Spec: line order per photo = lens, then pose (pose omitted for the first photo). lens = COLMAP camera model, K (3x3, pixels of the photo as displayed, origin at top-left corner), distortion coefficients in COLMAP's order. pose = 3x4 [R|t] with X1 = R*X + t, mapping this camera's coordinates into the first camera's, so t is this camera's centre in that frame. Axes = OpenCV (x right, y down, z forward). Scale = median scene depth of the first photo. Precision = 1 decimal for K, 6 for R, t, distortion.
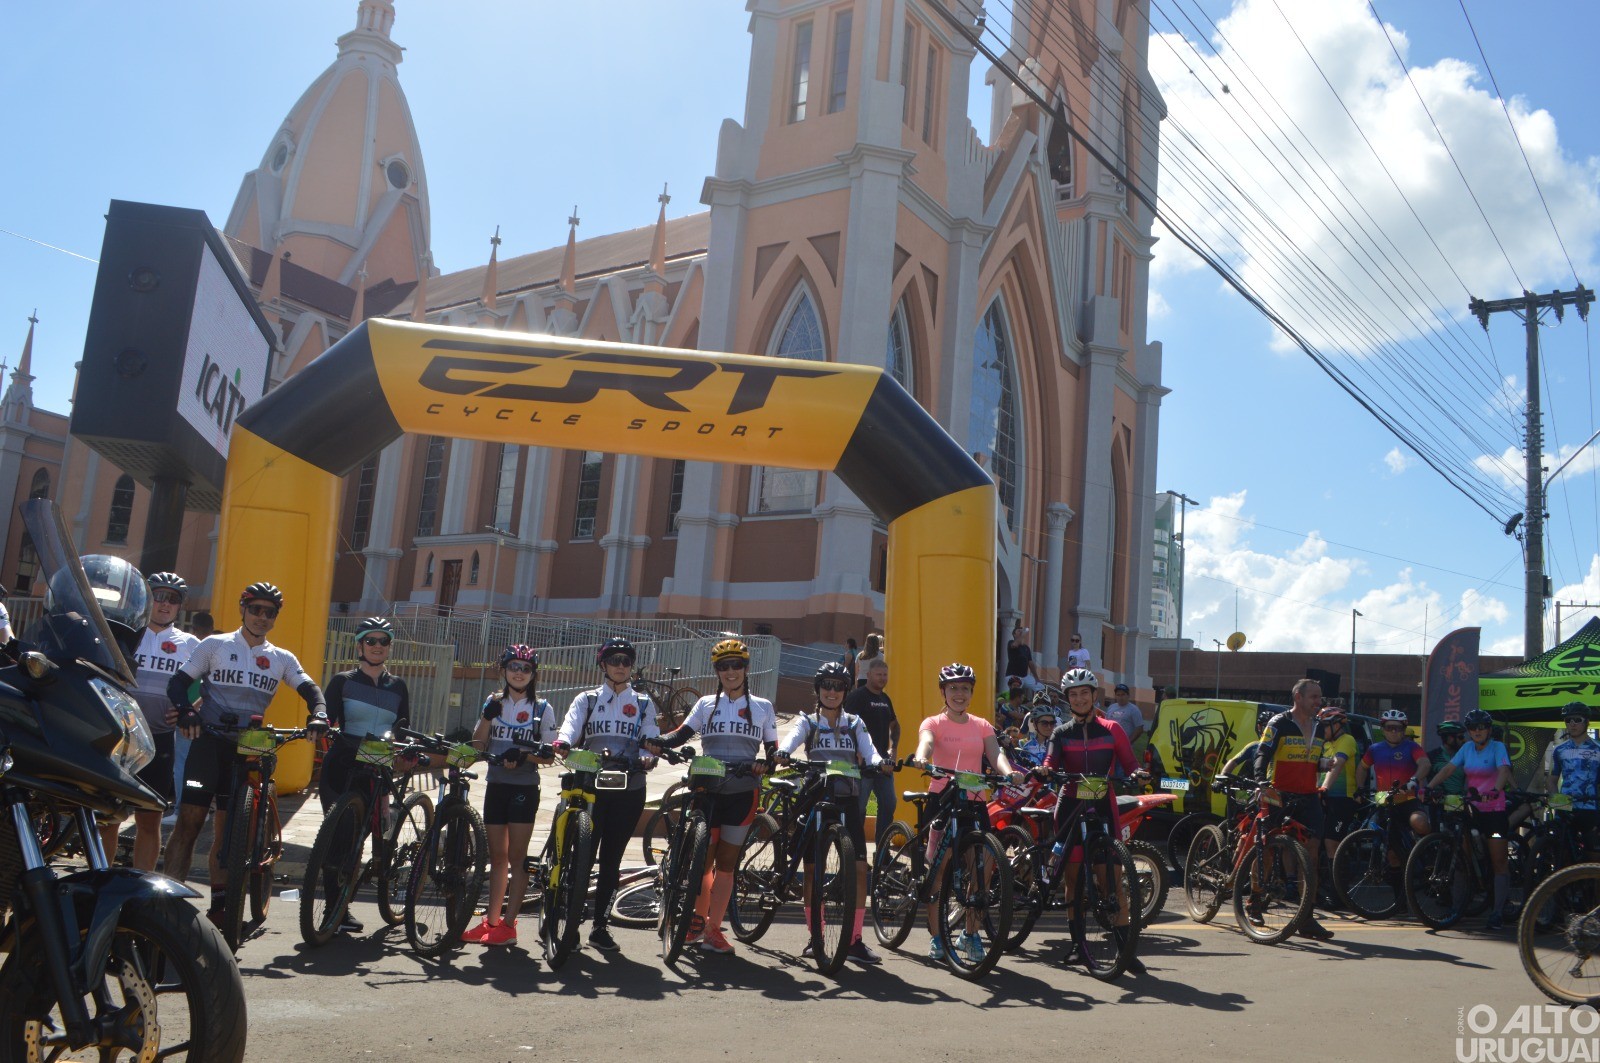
lens RADIAL K [[1311.8, 0, 781.4], [0, 1311.8, 575.7], [0, 0, 1]] dist [-0.094759, 0.027391]
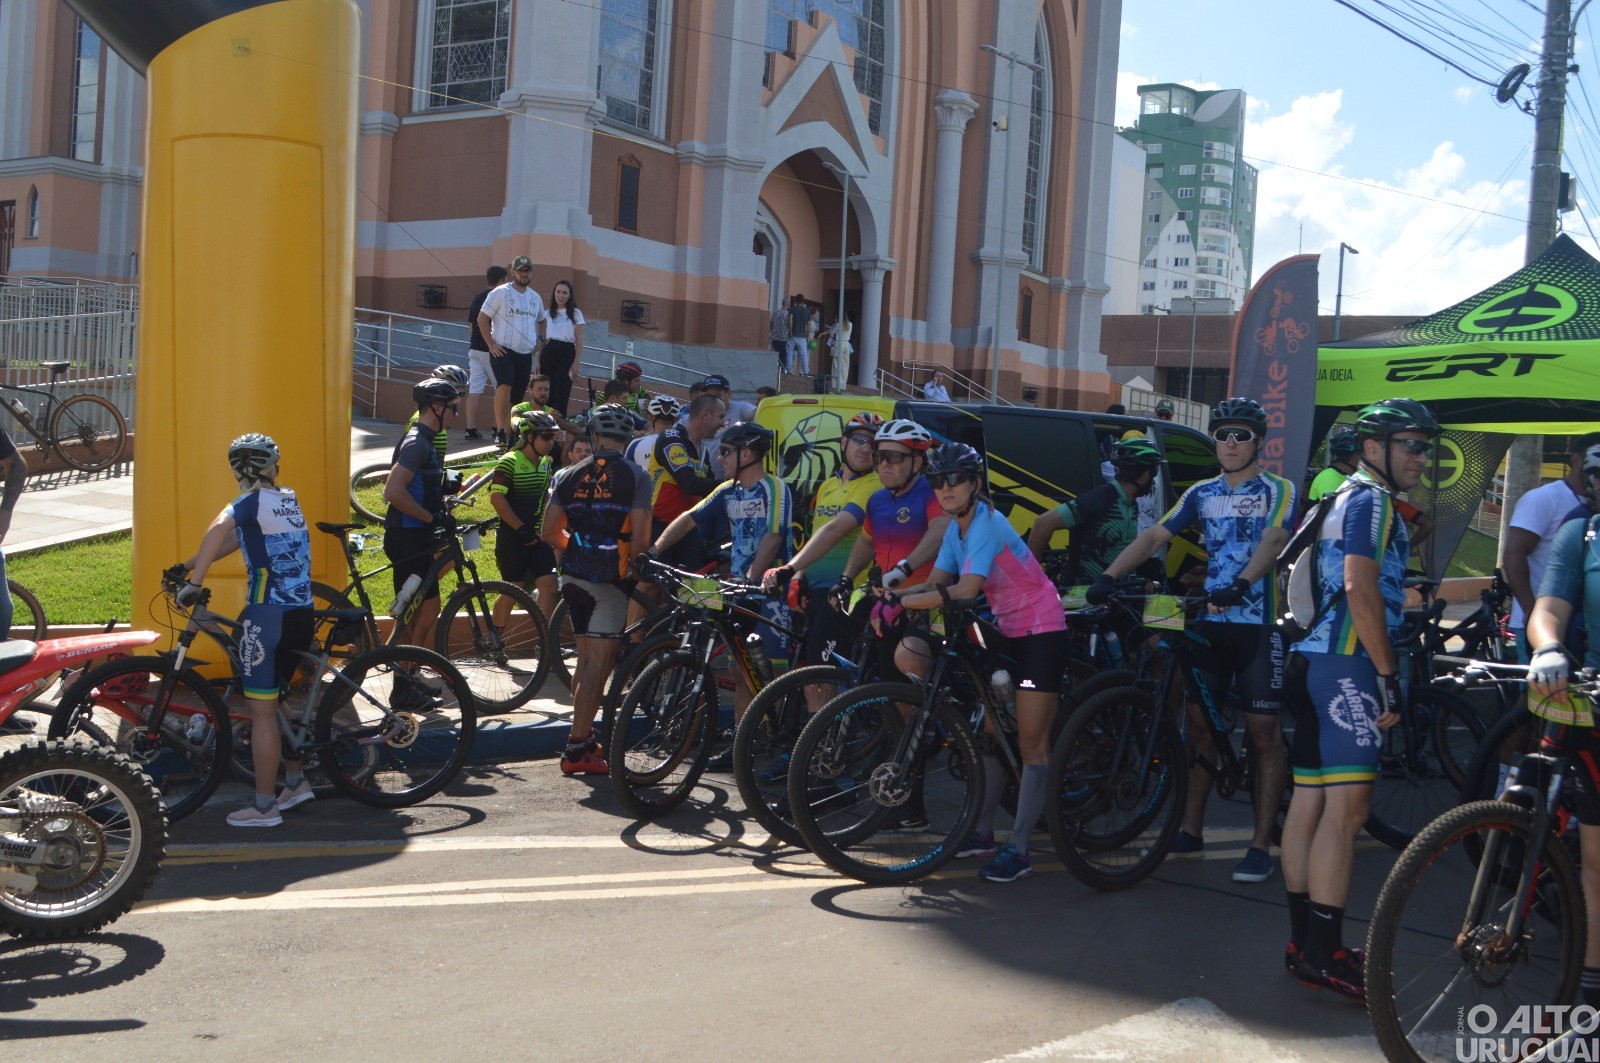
lens RADIAL K [[1818.5, 0, 783.3], [0, 1818.5, 568.7], [0, 0, 1]] dist [-0.052897, 0.000000]
pose [[0.999064, -0.028340, 0.032679, 0.130626], [0.021697, 0.981890, 0.188205, 0.009853], [-0.037421, -0.187320, 0.981586, 0.102699]]
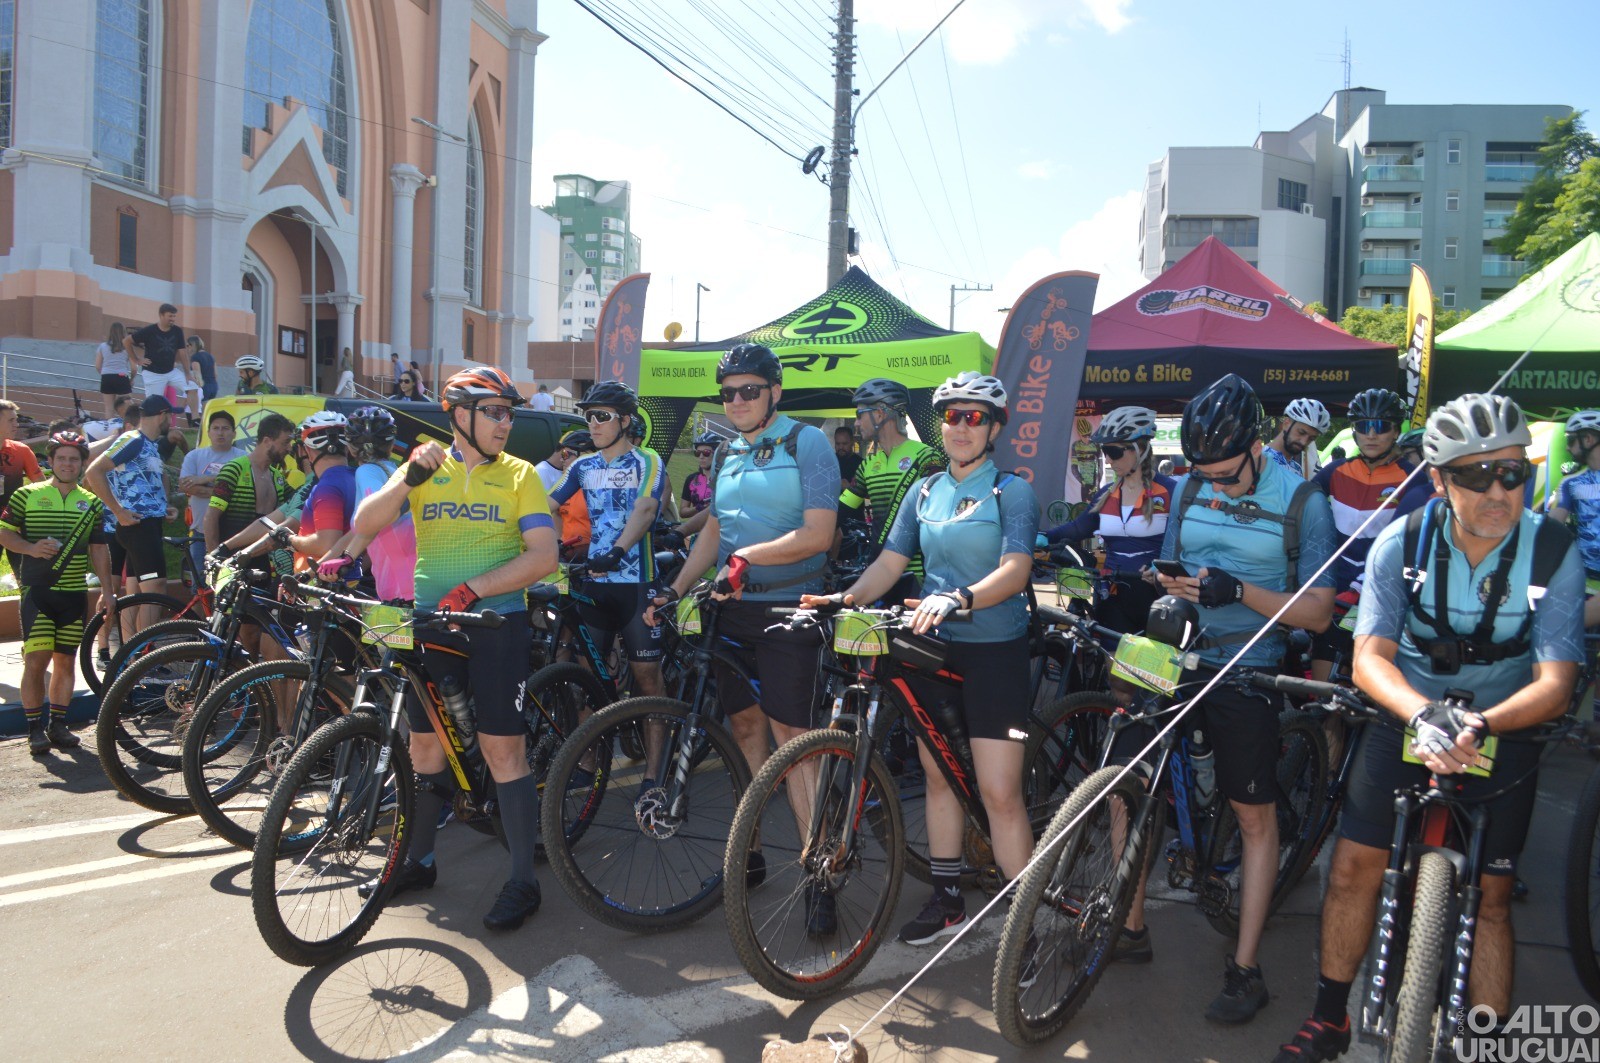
lens RADIAL K [[1311.8, 0, 810.6], [0, 1311.8, 581.7], [0, 0, 1]] dist [-0.094759, 0.027391]
pose [[0.915578, -0.089833, 0.391978, 0.146982], [-0.004016, 0.972638, 0.232290, 0.016818], [-0.402120, -0.214254, 0.890166, 0.142752]]
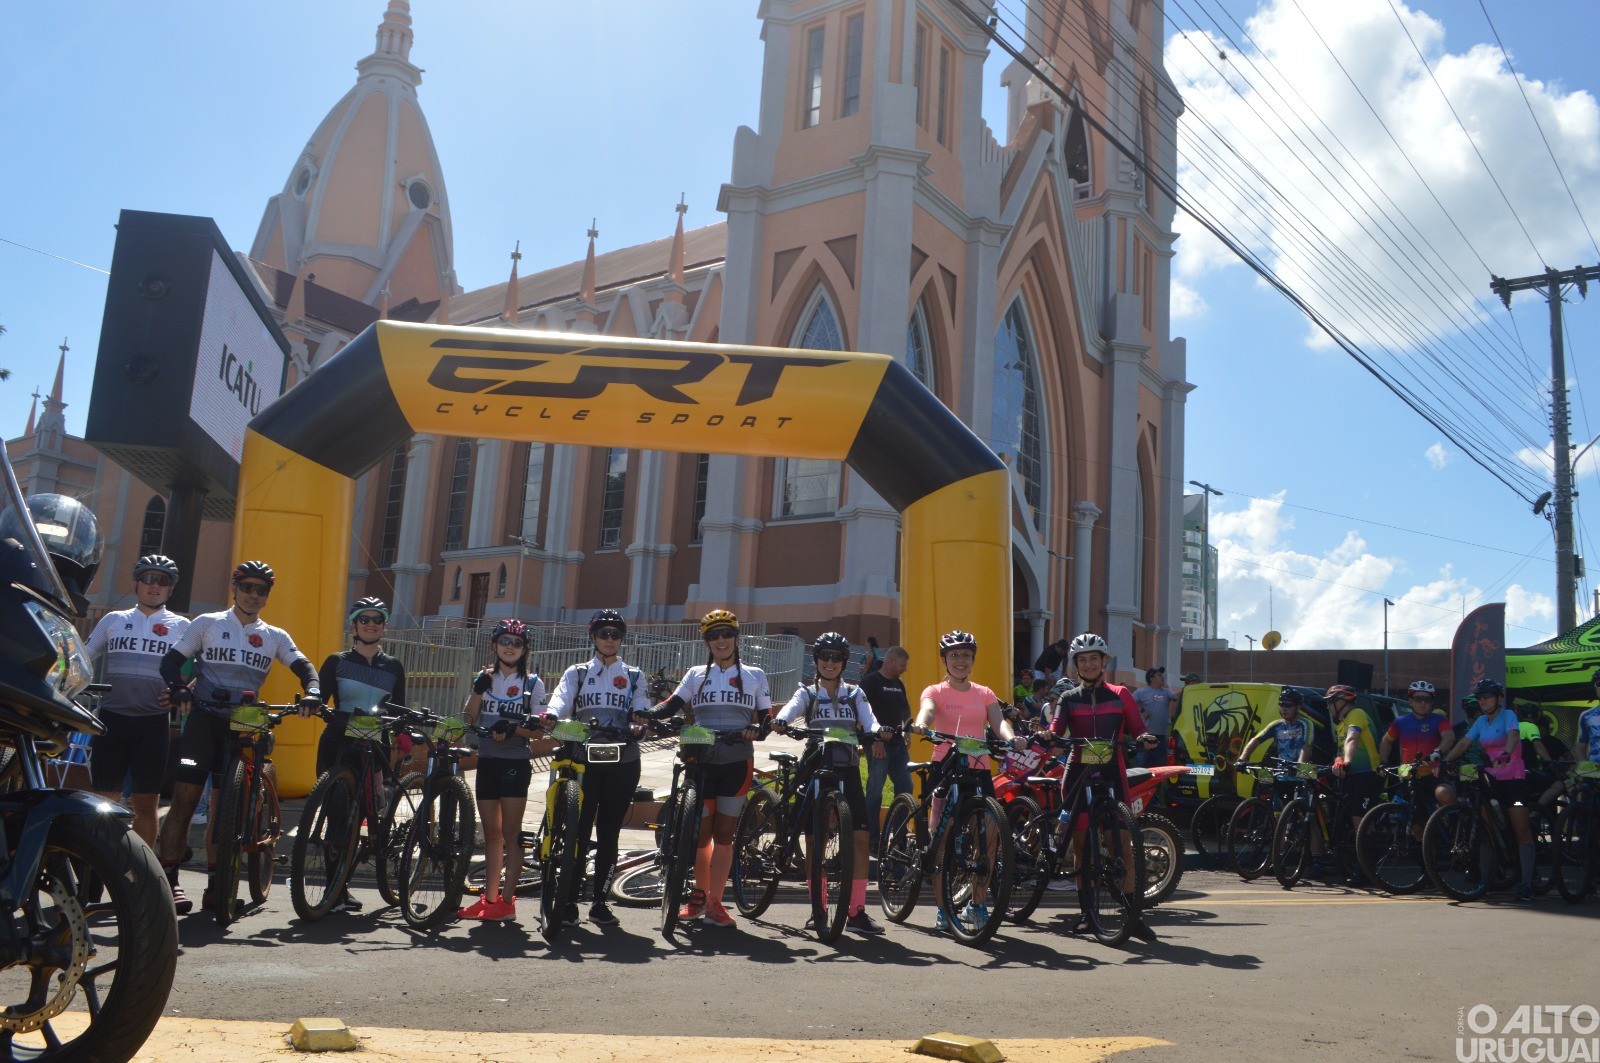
lens RADIAL K [[1311.8, 0, 782.5], [0, 1311.8, 572.0], [0, 0, 1]] dist [-0.094759, 0.027391]
pose [[0.999417, -0.024467, -0.023798, 0.005924], [0.024164, 0.999624, -0.012935, 0.007060], [0.024105, 0.012353, 0.999633, 0.002082]]
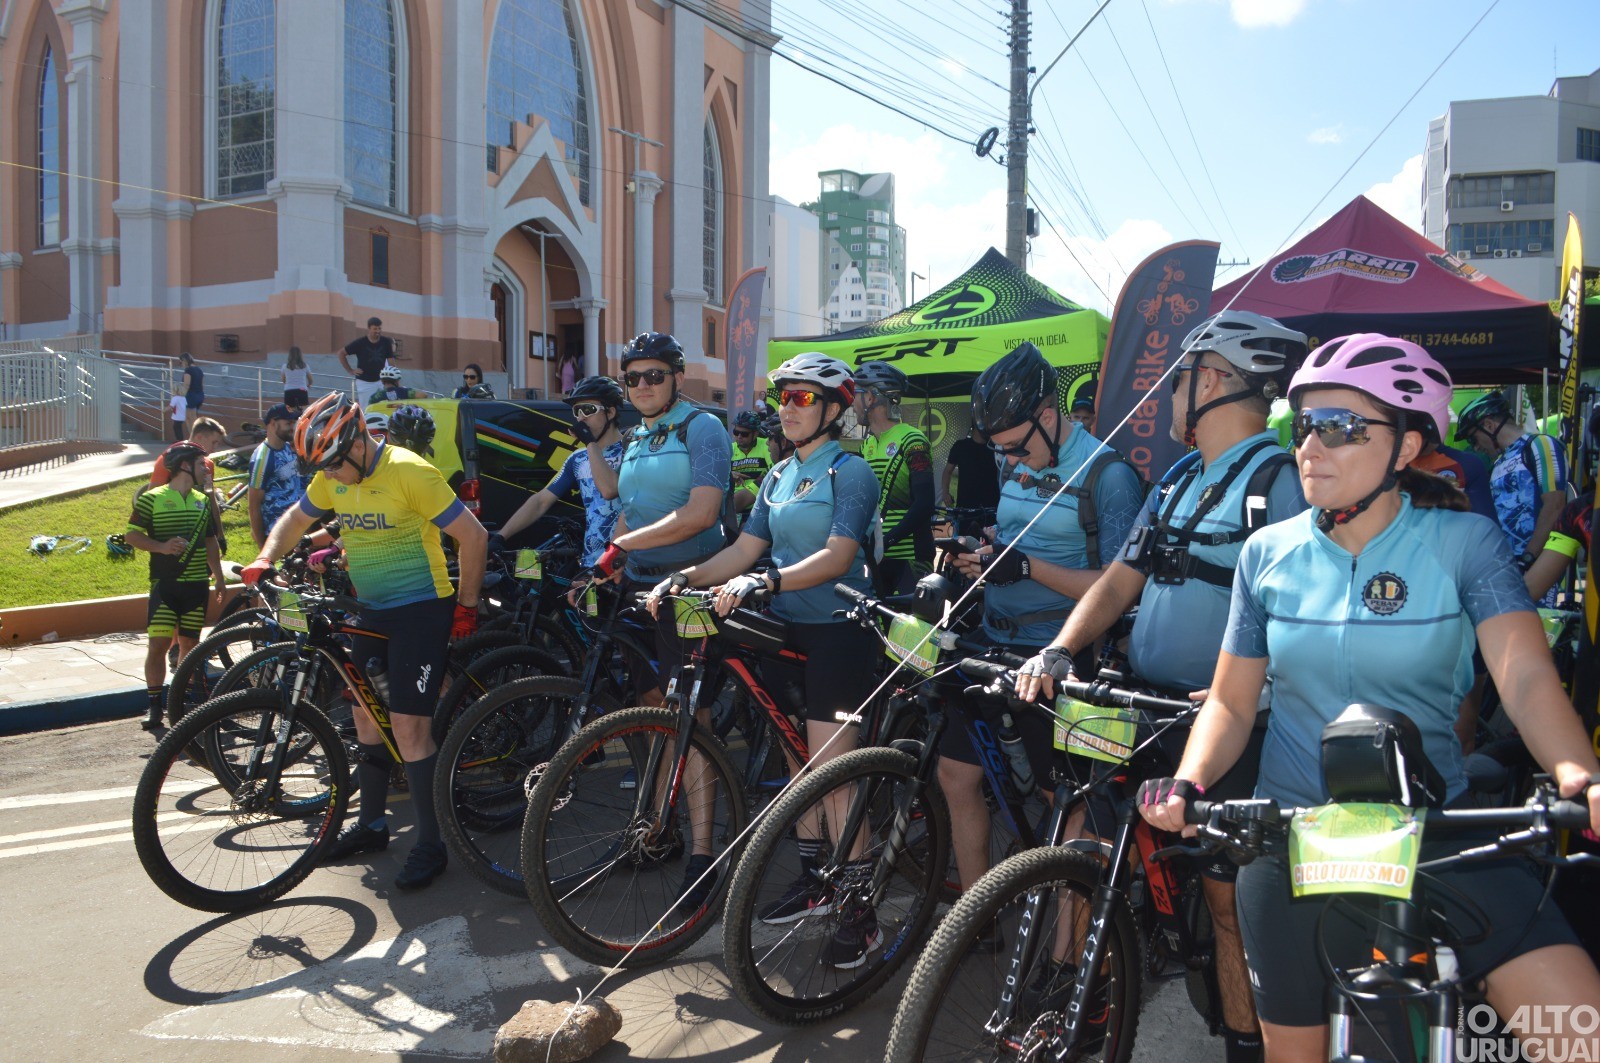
lens RADIAL K [[1311.8, 0, 811.1], [0, 1311.8, 580.4], [0, 0, 1]] dist [-0.094759, 0.027391]
pose [[0.976183, -0.099988, 0.192536, 0.182026], [0.053310, 0.970804, 0.233874, 0.018051], [-0.210299, -0.218040, 0.953013, 0.129591]]
